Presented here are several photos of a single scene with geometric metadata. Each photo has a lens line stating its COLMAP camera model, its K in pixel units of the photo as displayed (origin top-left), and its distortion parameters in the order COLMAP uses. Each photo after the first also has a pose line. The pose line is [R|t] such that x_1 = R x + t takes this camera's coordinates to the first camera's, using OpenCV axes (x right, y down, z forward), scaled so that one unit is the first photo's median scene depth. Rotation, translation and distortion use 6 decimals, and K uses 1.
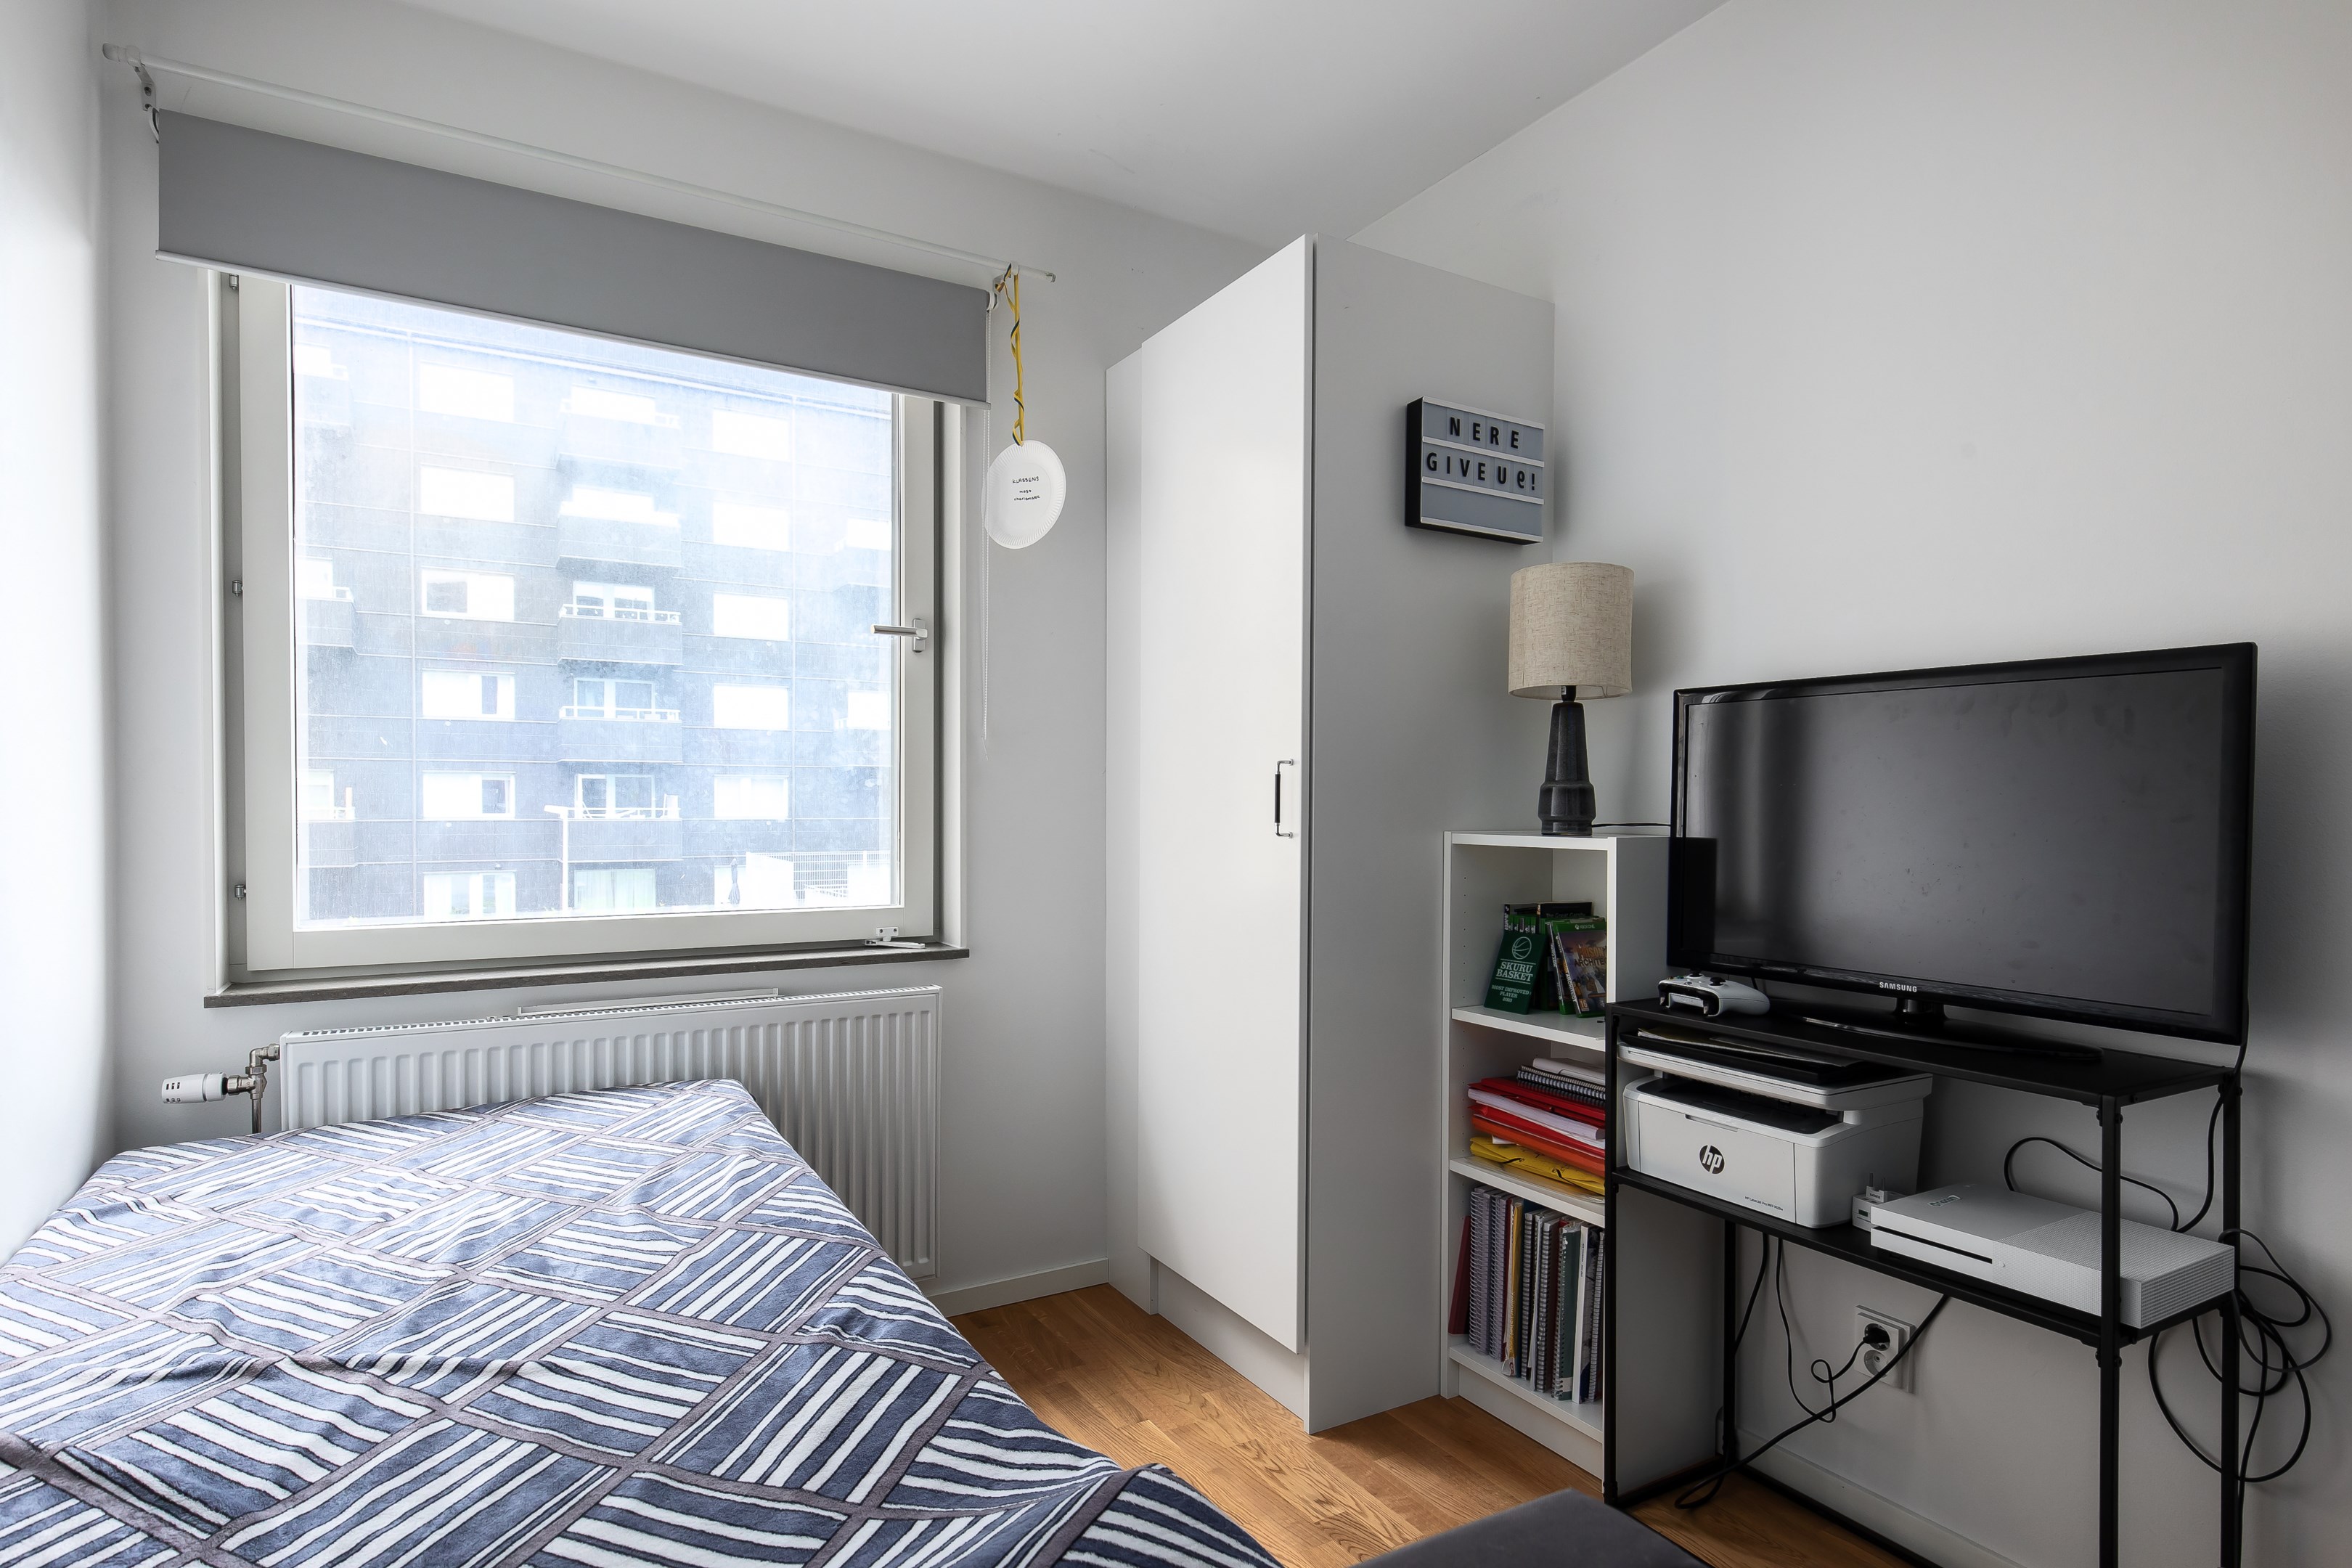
lens RADIAL K [[1239.6, 0, 1177.0], [0, 1239.6, 827.4], [0, 0, 1]] dist [-0.001769, -0.000952]
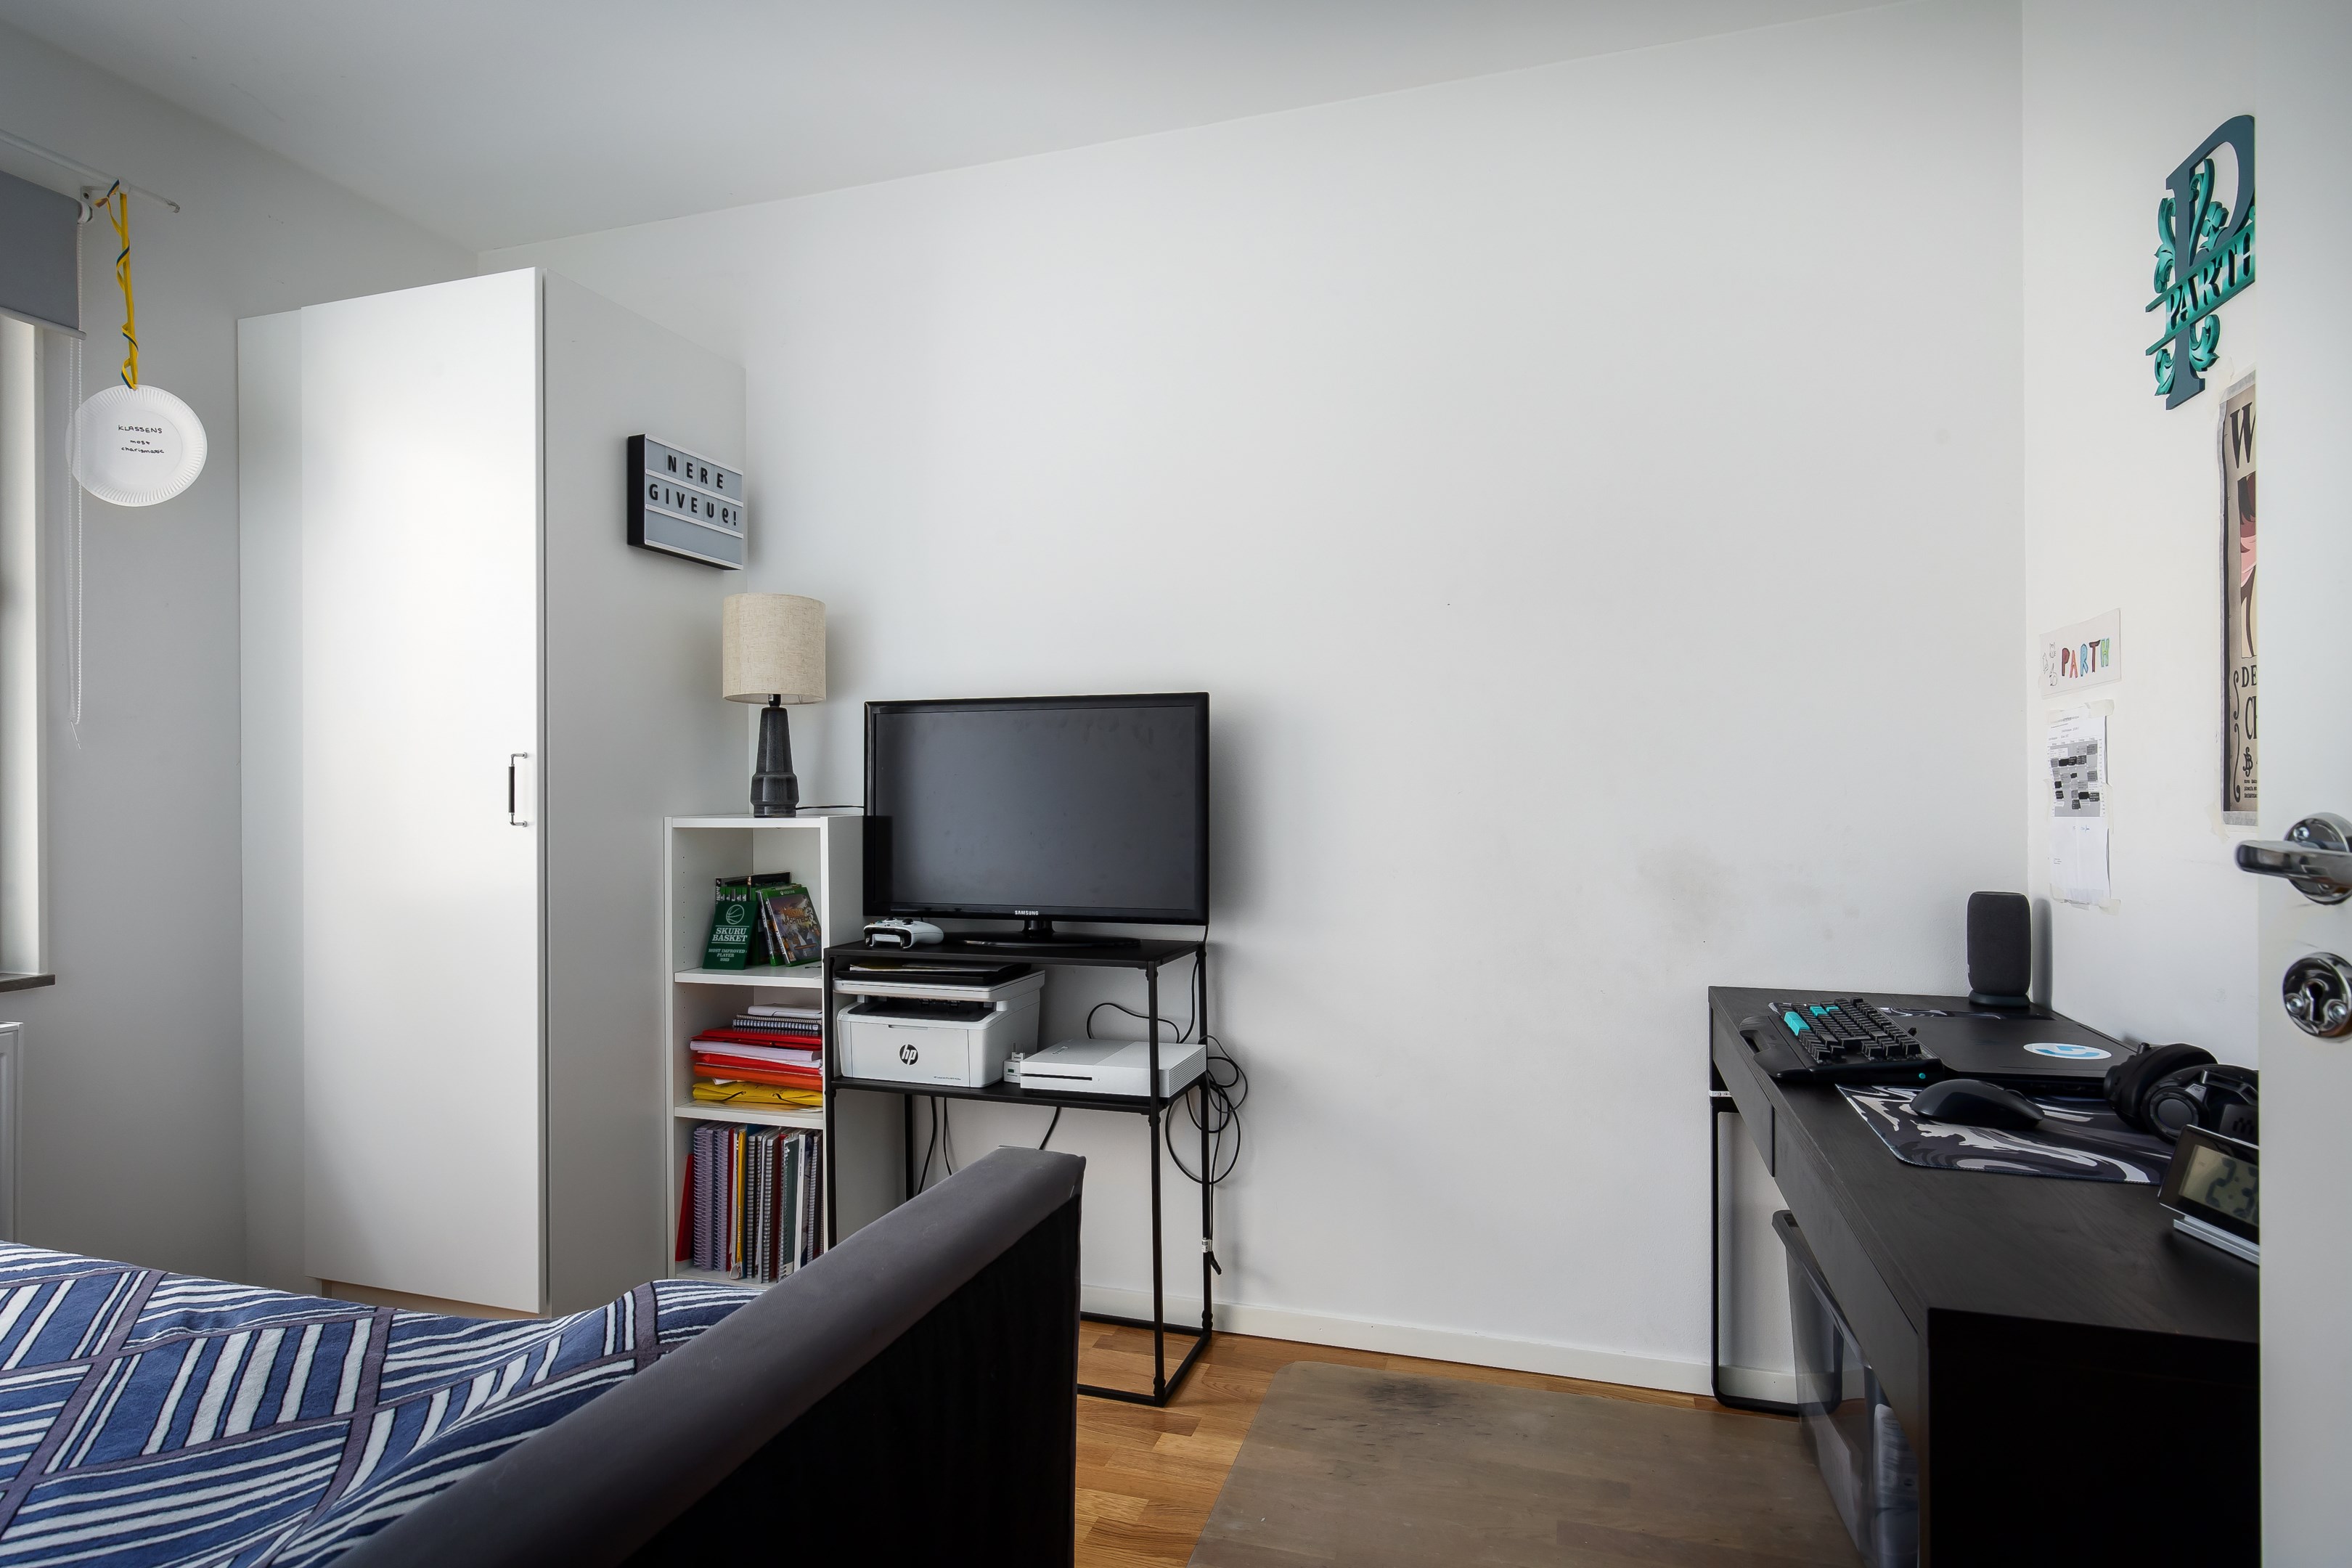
lens RADIAL K [[1239.6, 0, 1177.0], [0, 1239.6, 827.4], [0, 0, 1]] dist [-0.001769, -0.000952]
pose [[0.745593, -0.032305, 0.665619, -0.201858], [0.026063, 0.999474, 0.019313, 0.003338], [-0.665892, 0.002948, 0.746042, -0.166185]]
